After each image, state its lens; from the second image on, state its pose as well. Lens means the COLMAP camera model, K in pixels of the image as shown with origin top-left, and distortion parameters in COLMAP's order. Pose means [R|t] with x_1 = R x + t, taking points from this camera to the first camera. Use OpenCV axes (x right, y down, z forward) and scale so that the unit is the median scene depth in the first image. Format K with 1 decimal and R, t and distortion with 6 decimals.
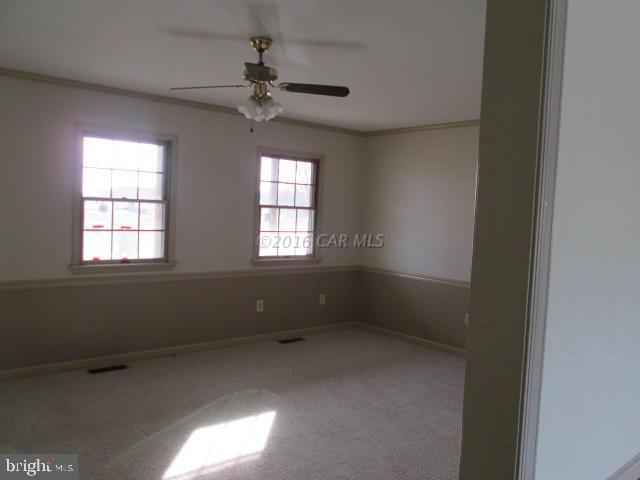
lens RADIAL K [[530.6, 0, 322.7], [0, 530.6, 240.6], [0, 0, 1]] dist [-0.052503, 0.024087]
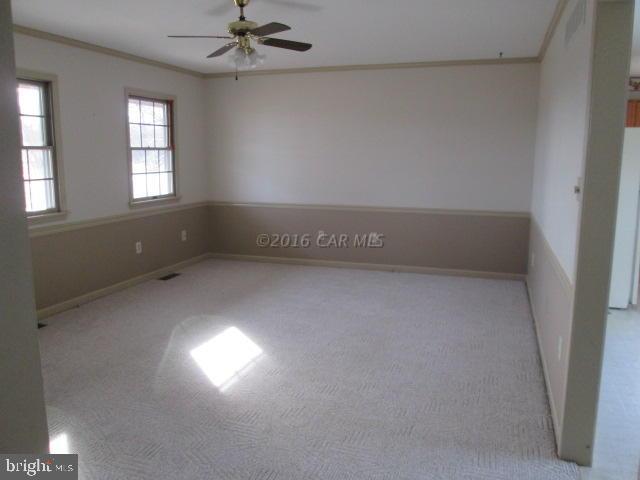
lens RADIAL K [[530.6, 0, 321.3], [0, 530.6, 240.4], [0, 0, 1]] dist [-0.052503, 0.024087]
pose [[0.855593, -0.126779, 0.501884, -0.334592], [0.067122, 0.988531, 0.135283, -0.004104], [-0.513279, -0.082060, 0.854290, -0.046961]]
